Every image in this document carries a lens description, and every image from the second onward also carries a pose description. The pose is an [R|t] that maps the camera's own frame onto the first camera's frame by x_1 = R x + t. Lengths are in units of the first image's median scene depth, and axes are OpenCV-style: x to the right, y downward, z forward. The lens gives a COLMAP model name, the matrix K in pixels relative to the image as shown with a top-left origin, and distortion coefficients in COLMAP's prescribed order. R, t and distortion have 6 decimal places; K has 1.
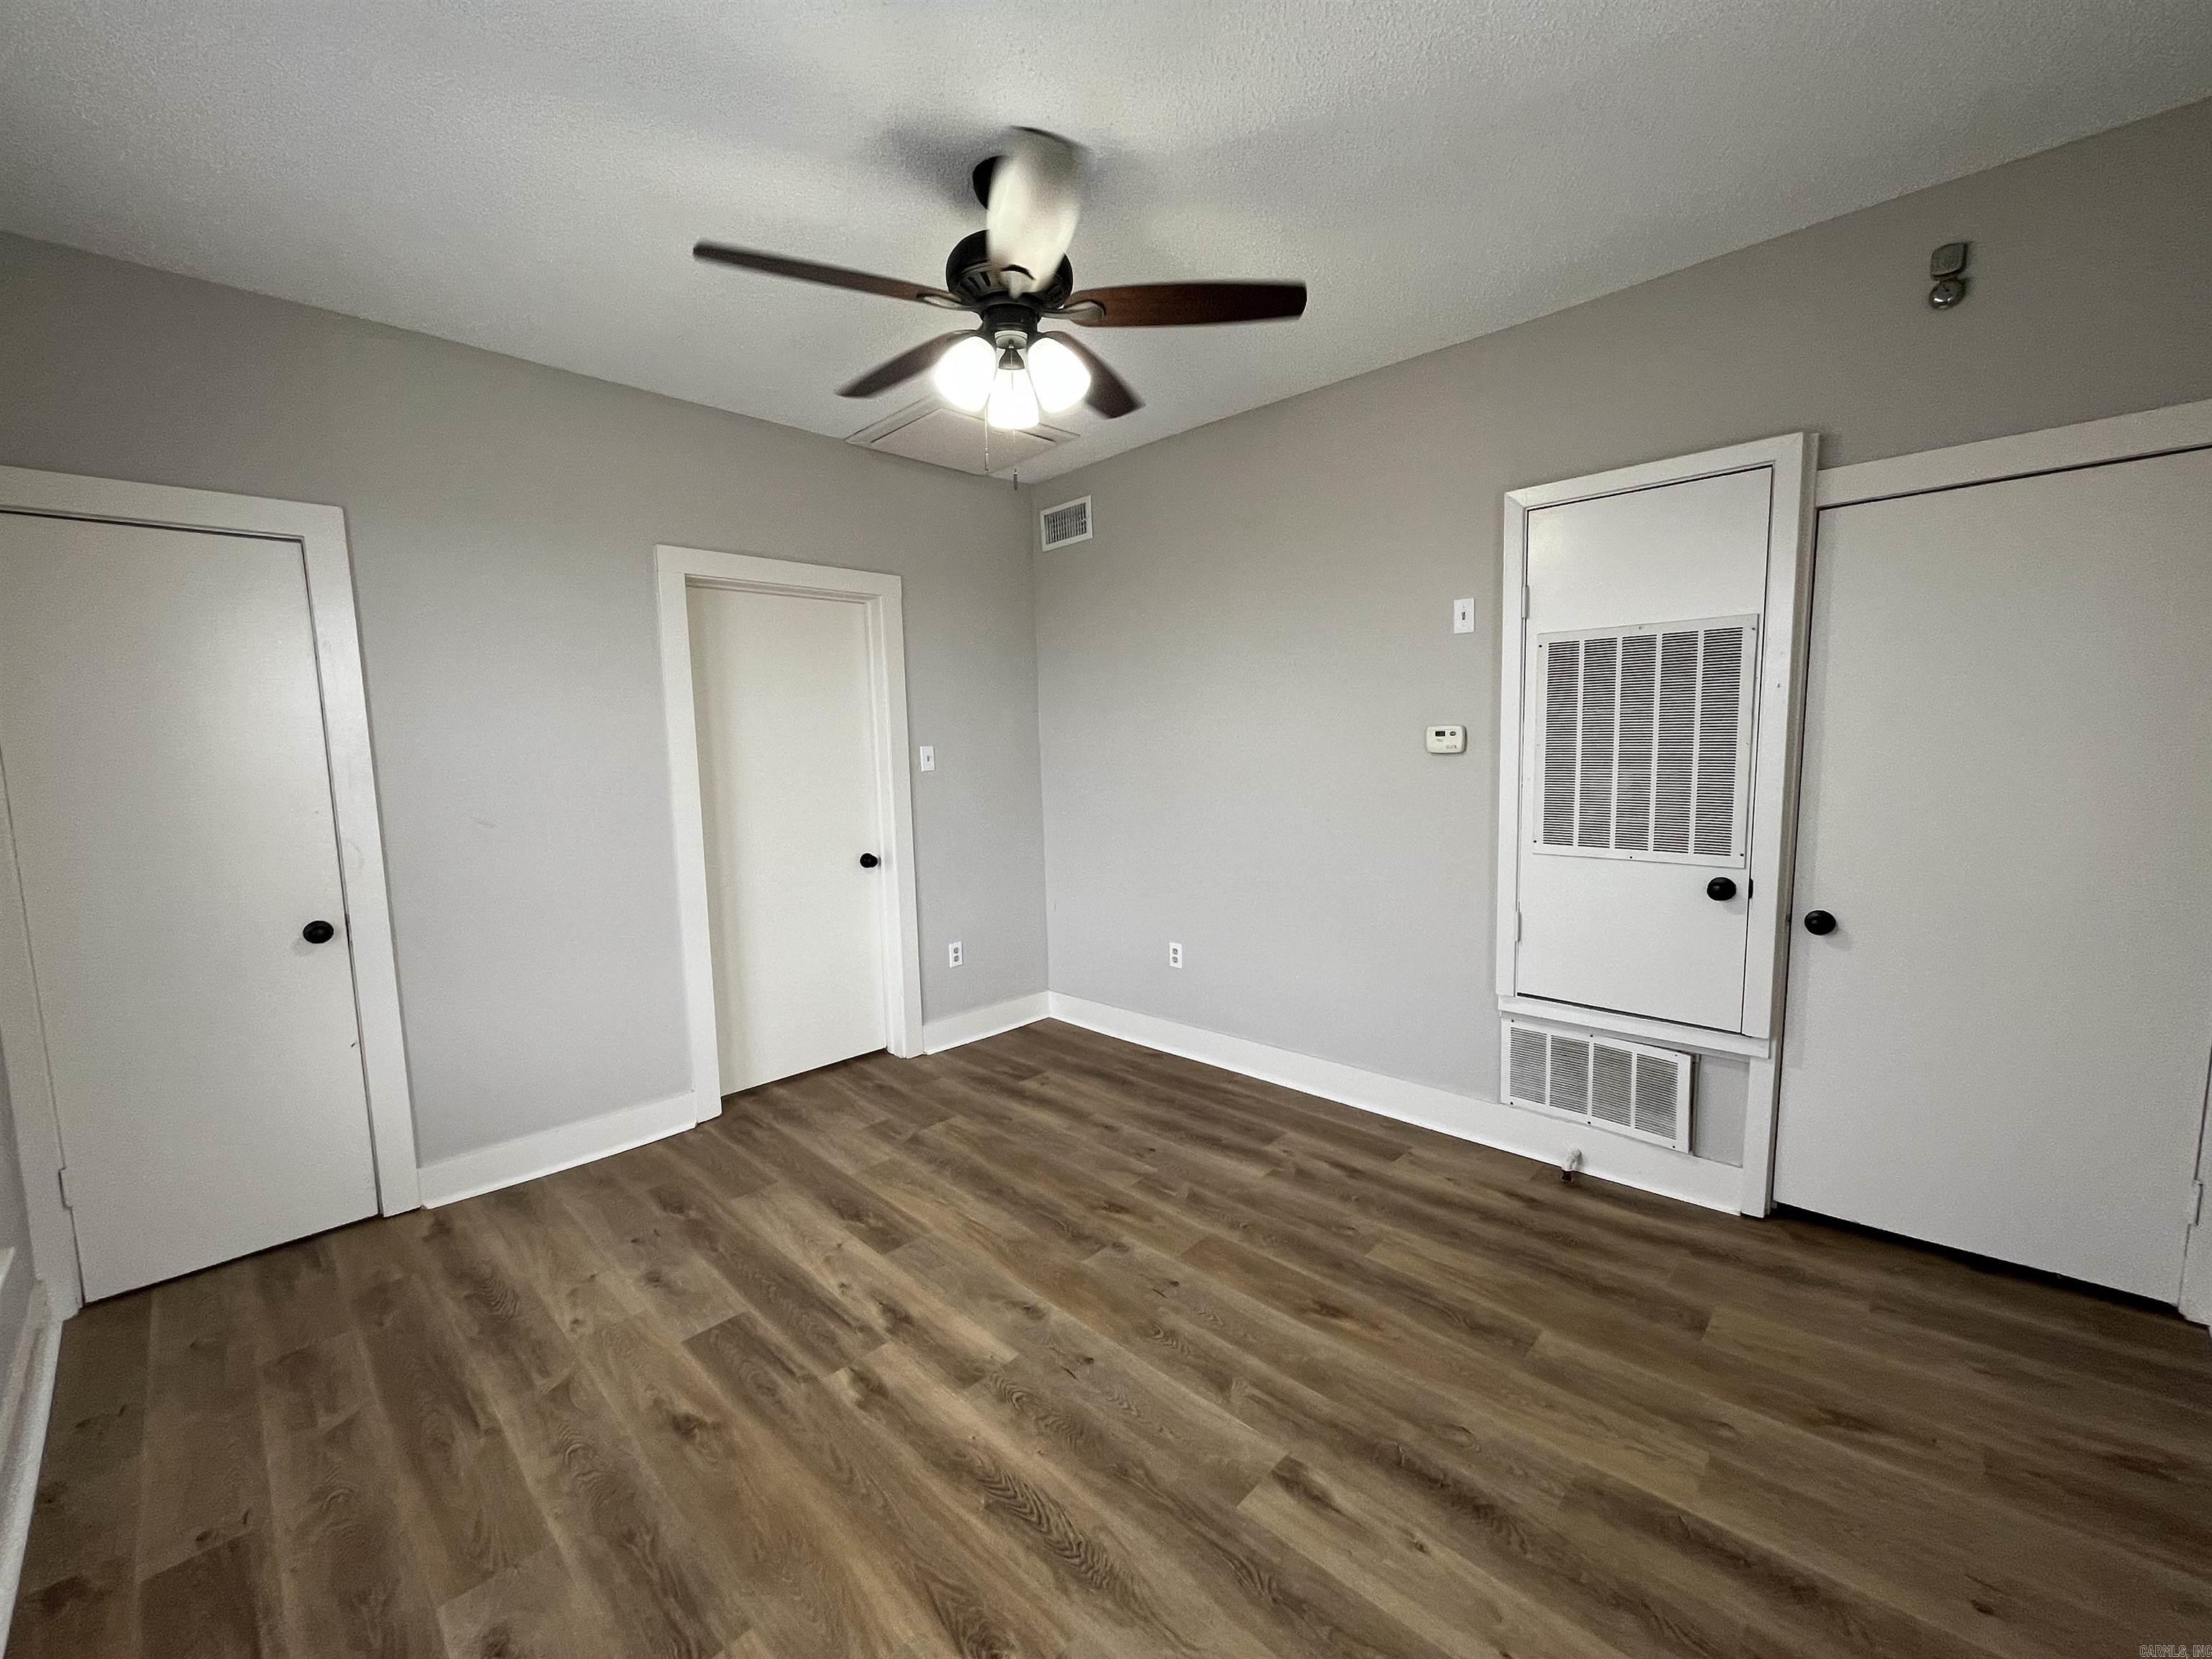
lens RADIAL K [[890.7, 0, 1104.4], [0, 890.7, 833.7], [0, 0, 1]] dist [-0.001108, -0.000159]
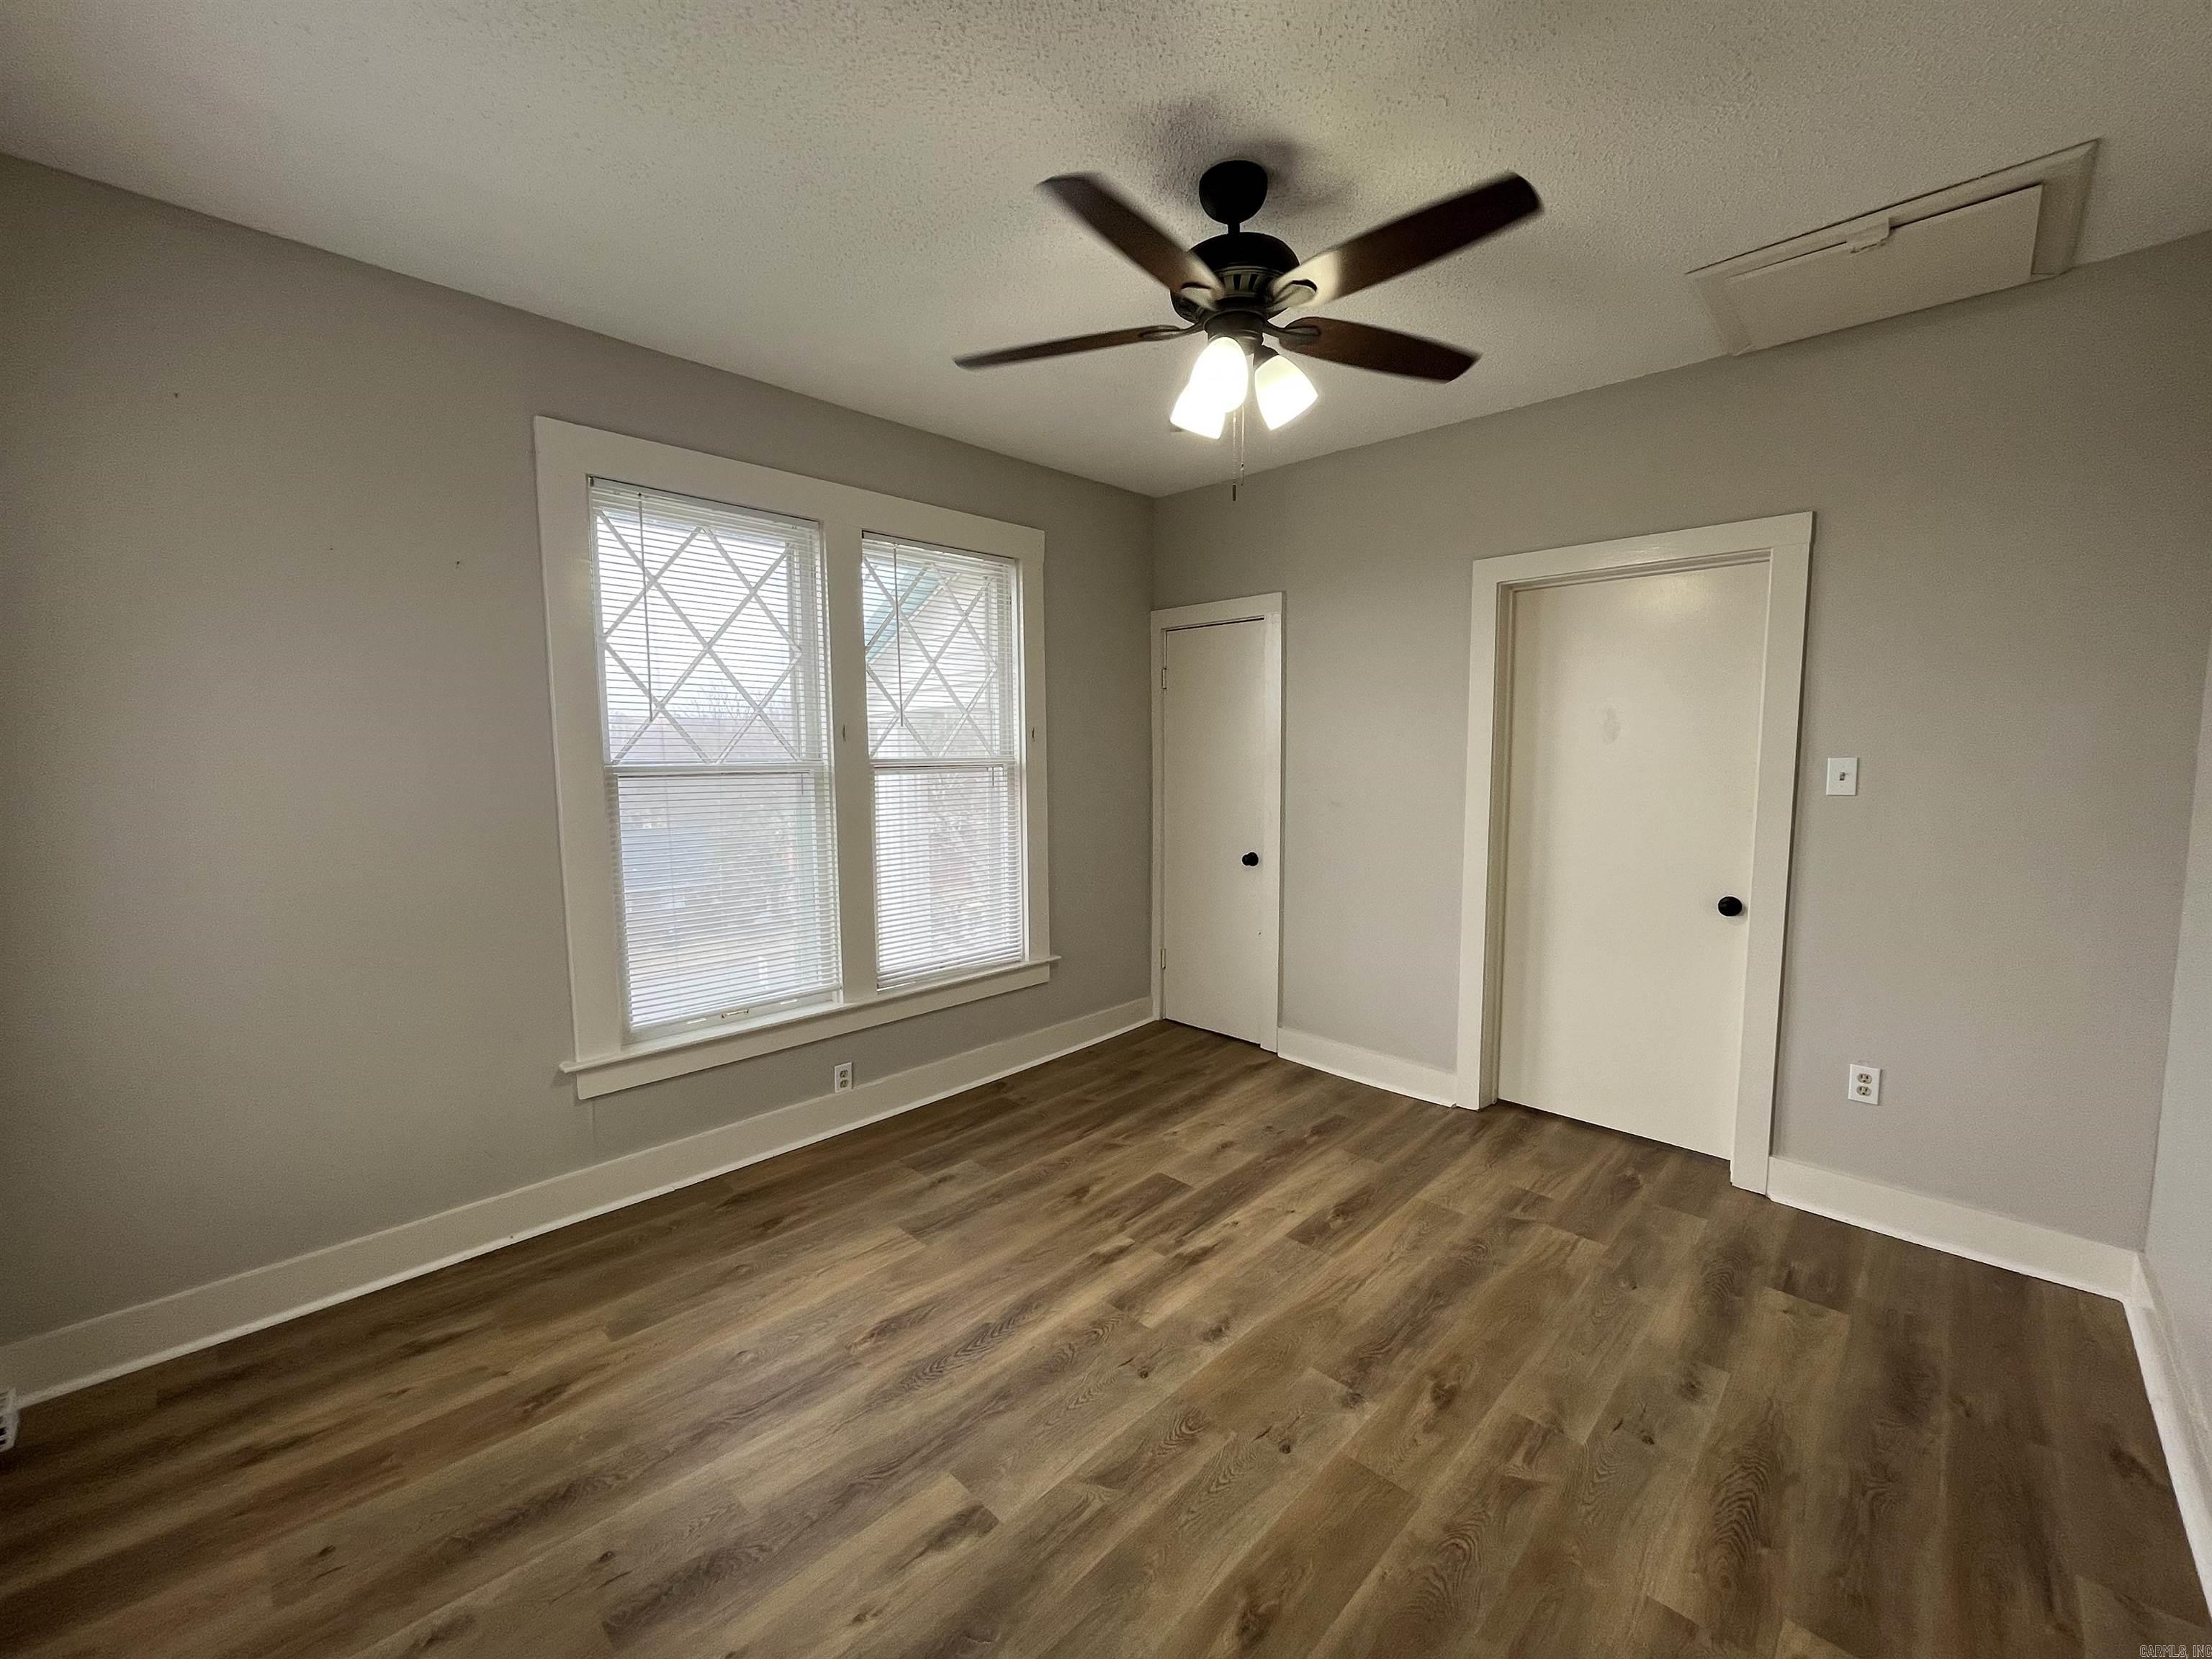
lens RADIAL K [[890.7, 0, 1104.4], [0, 890.7, 833.7], [0, 0, 1]] dist [-0.001108, -0.000159]
pose [[-0.000850, 0.121439, -0.992599, 0.748786], [-0.101564, 0.987456, 0.120897, -0.107265], [0.994829, 0.100915, 0.011494, 0.727147]]
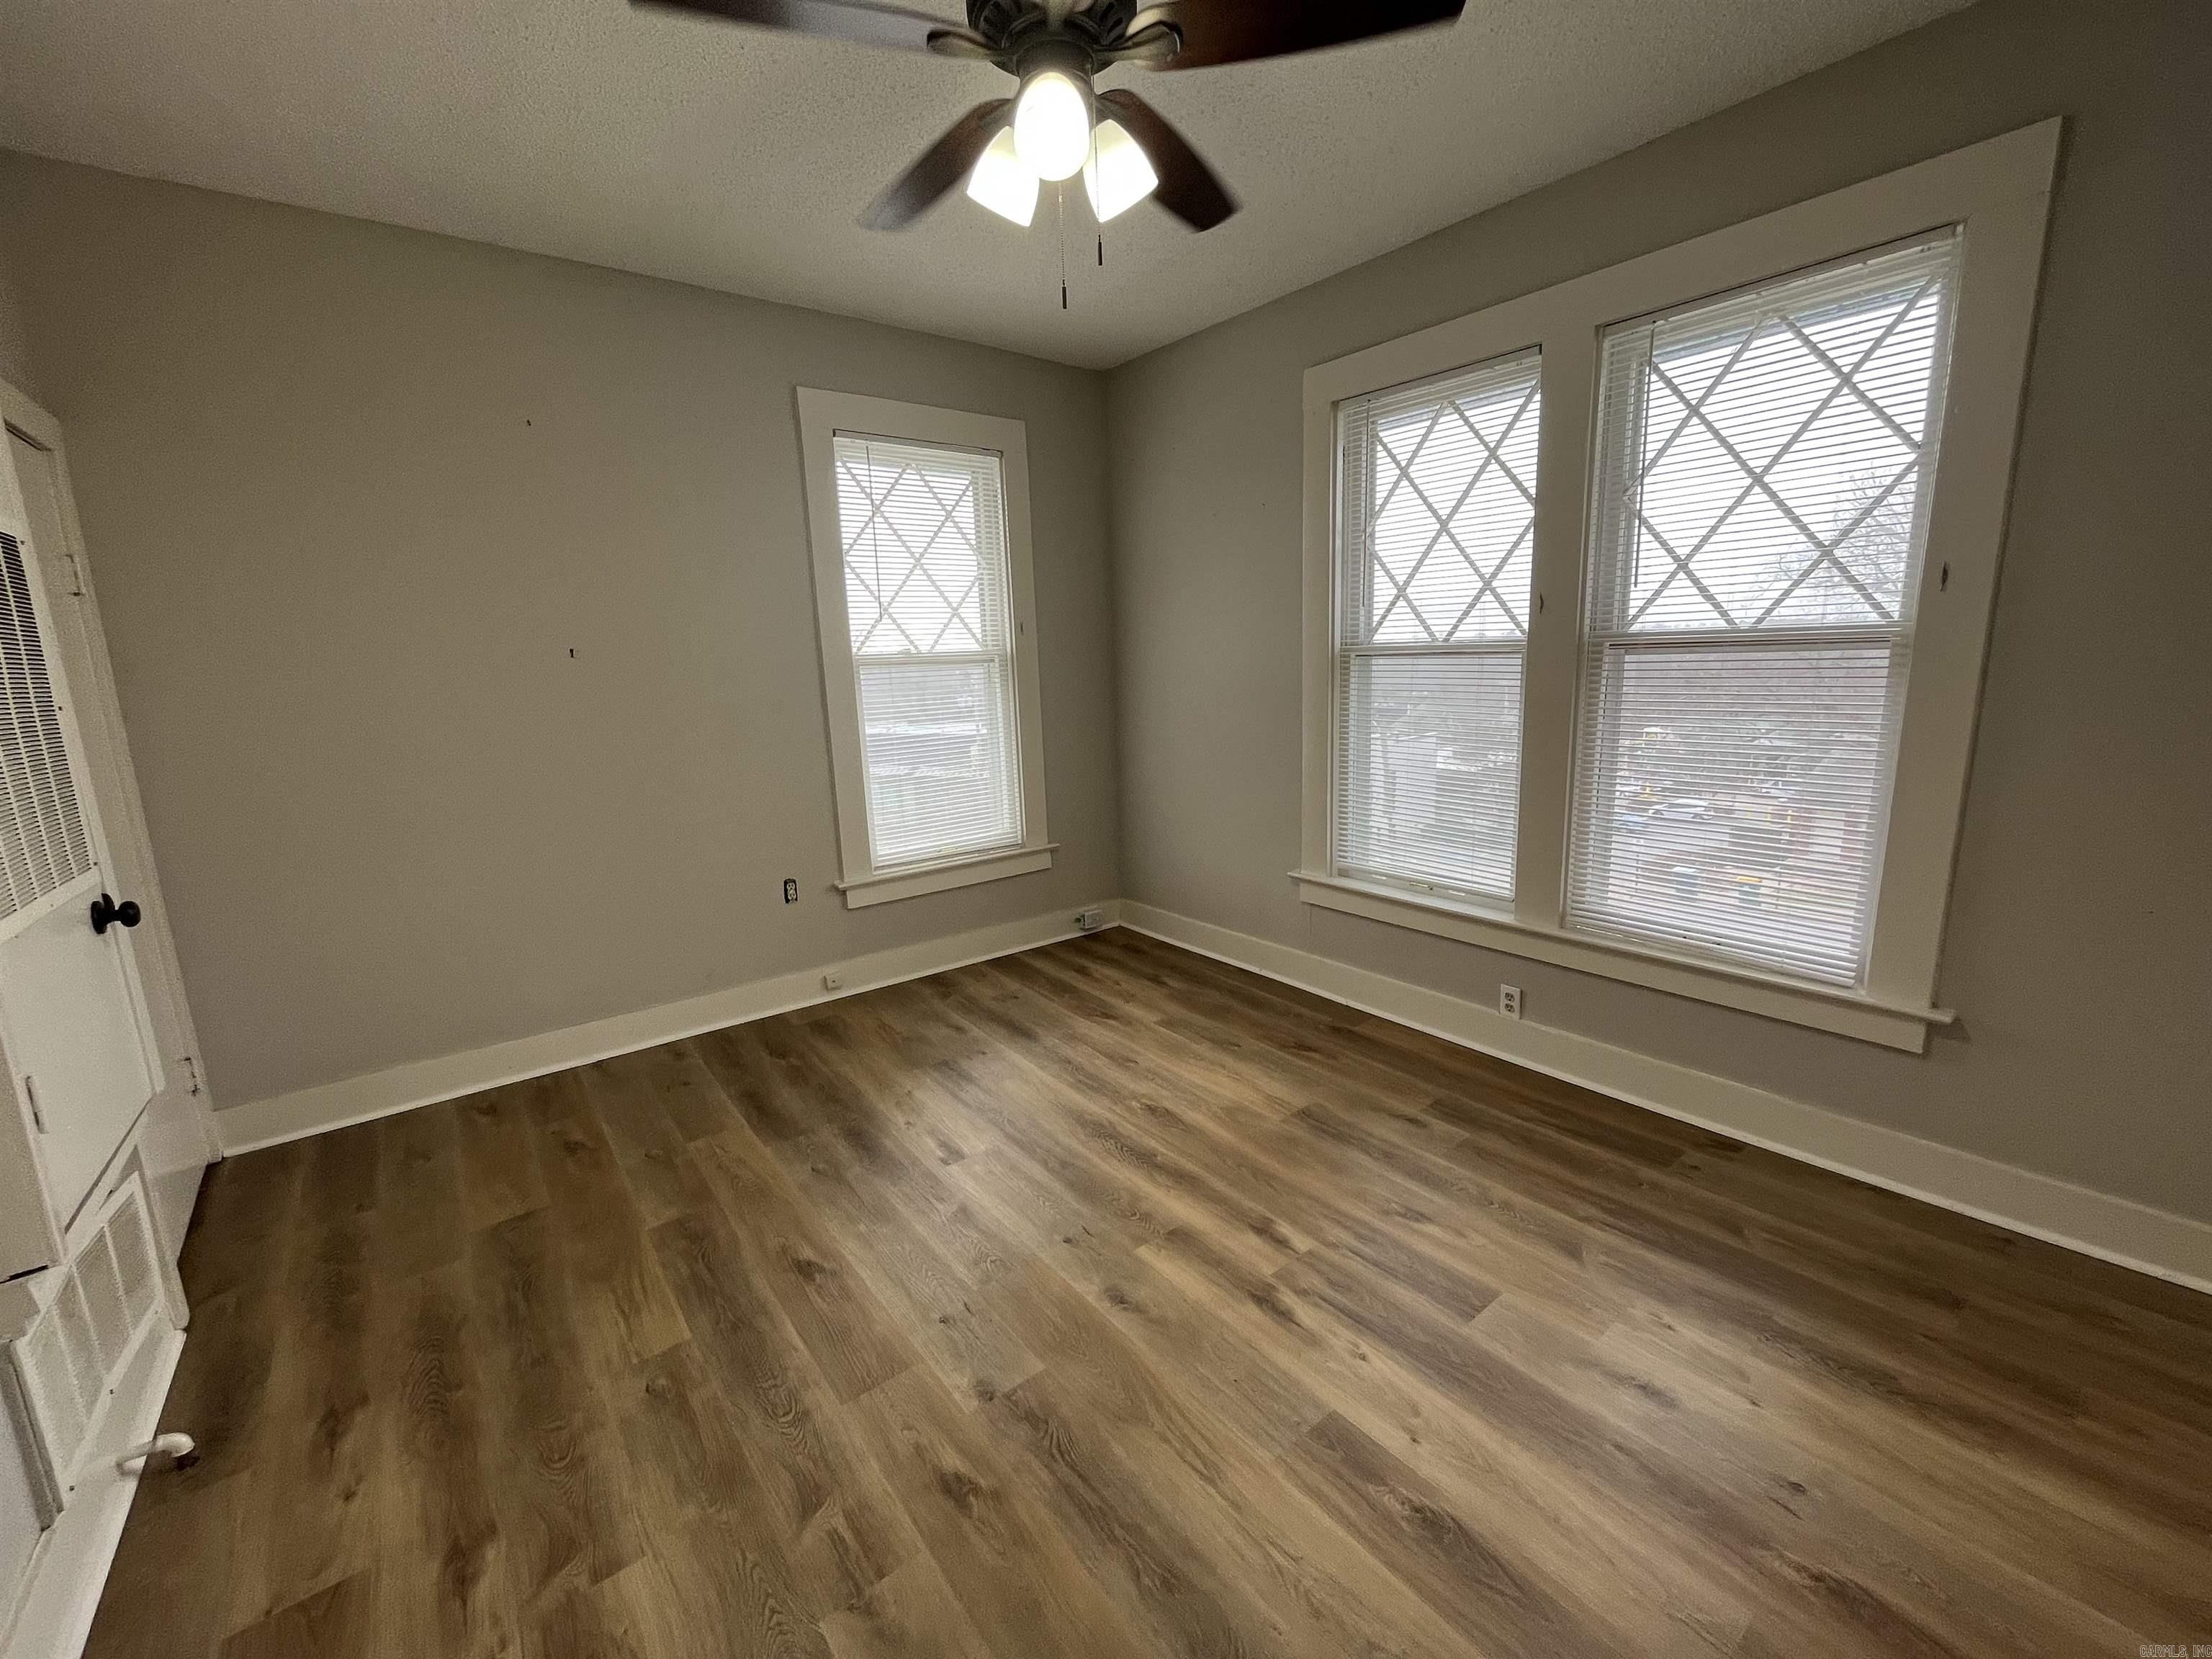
lens RADIAL K [[890.7, 0, 1104.4], [0, 890.7, 833.7], [0, 0, 1]] dist [-0.001108, -0.000159]
pose [[-0.988727, 0.031310, 0.146421, -0.190873], [0.073739, 0.952906, 0.294165, -0.147173], [-0.130315, 0.301645, -0.944472, 1.524726]]
